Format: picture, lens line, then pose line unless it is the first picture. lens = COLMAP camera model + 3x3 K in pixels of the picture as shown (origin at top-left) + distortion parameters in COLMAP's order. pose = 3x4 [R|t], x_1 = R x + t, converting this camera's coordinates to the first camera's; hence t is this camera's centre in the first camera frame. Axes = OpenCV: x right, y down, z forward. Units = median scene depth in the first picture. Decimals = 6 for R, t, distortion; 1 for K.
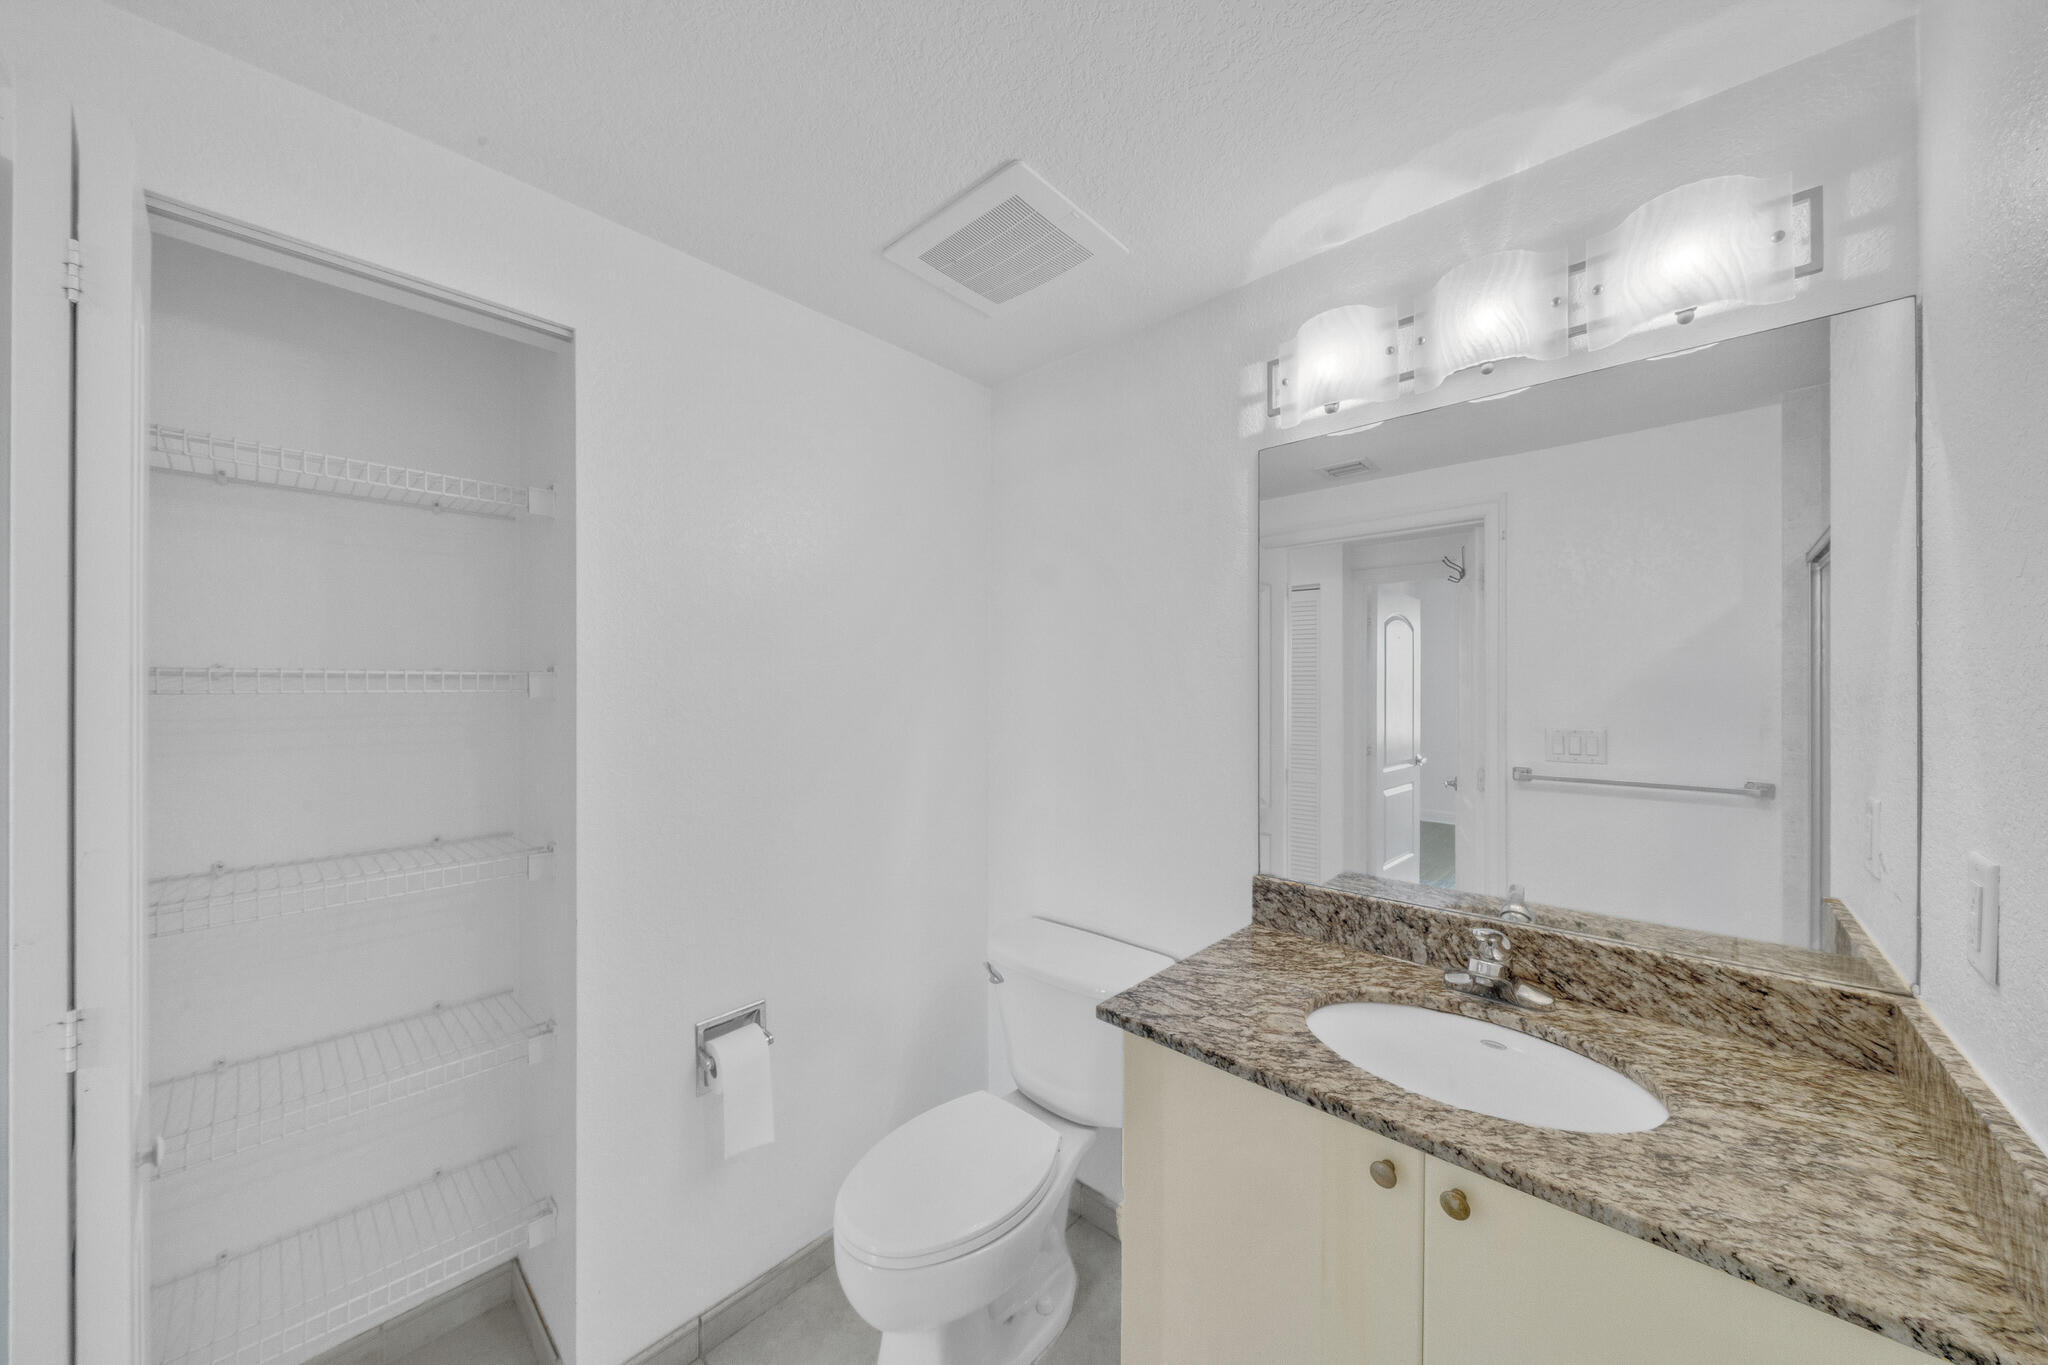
lens RADIAL K [[717.2, 0, 1013.1], [0, 717.2, 691.7], [0, 0, 1]] dist [-0.006398, -0.000522]
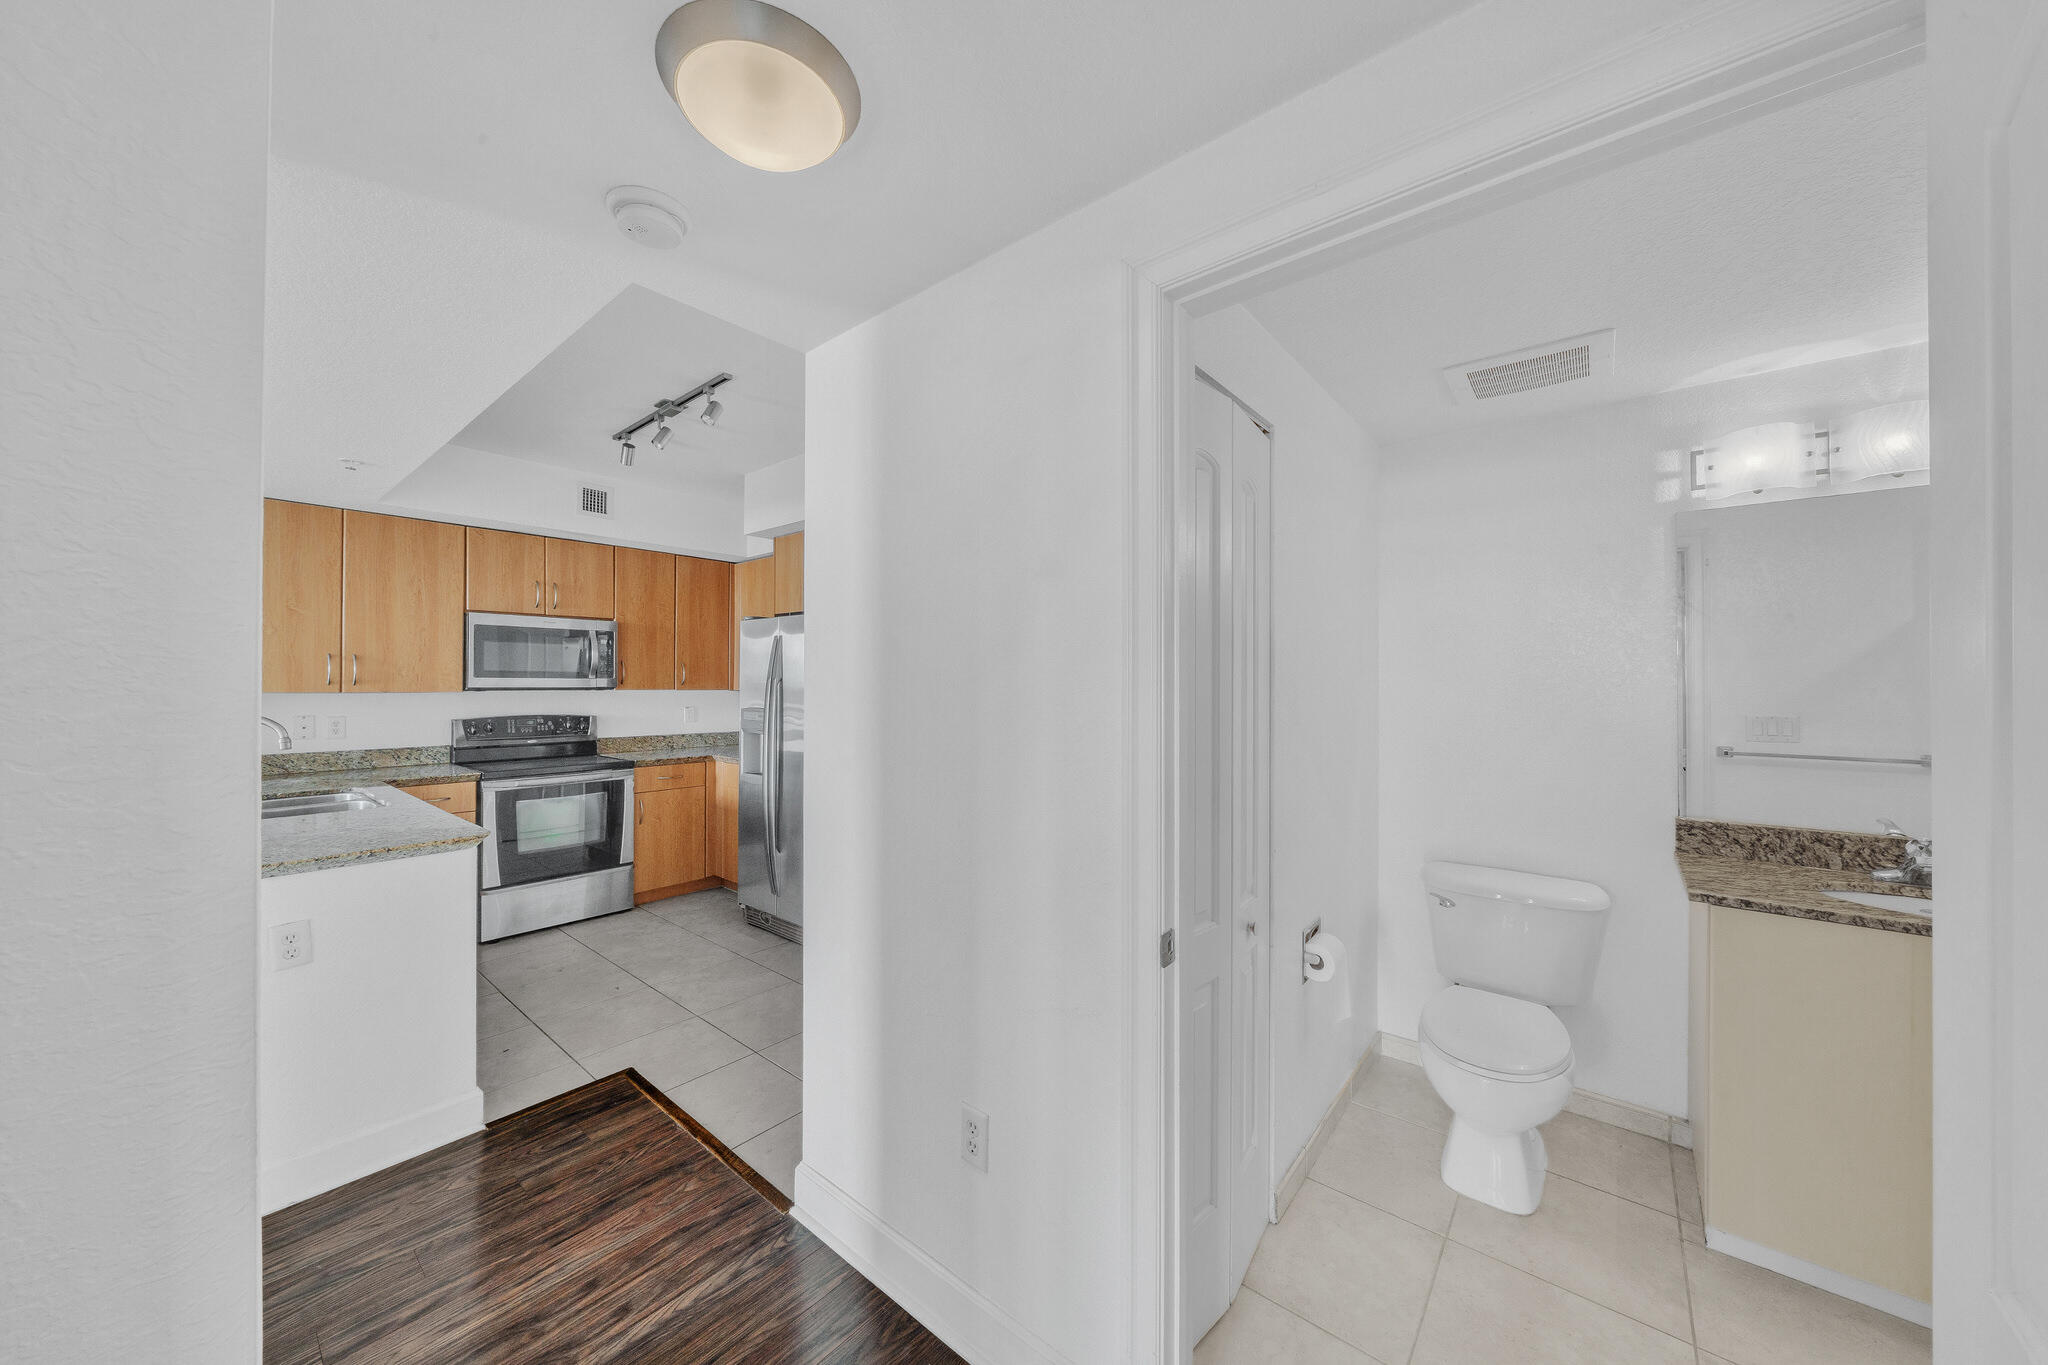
lens RADIAL K [[717.2, 0, 1033.8], [0, 717.2, 680.3], [0, 0, 1]] dist [-0.006398, -0.000522]
pose [[0.997676, 0.002478, 0.068093, -1.106564], [-0.001730, 0.999938, -0.011037, 0.007833], [-0.068117, 0.010894, 0.997618, -0.329647]]
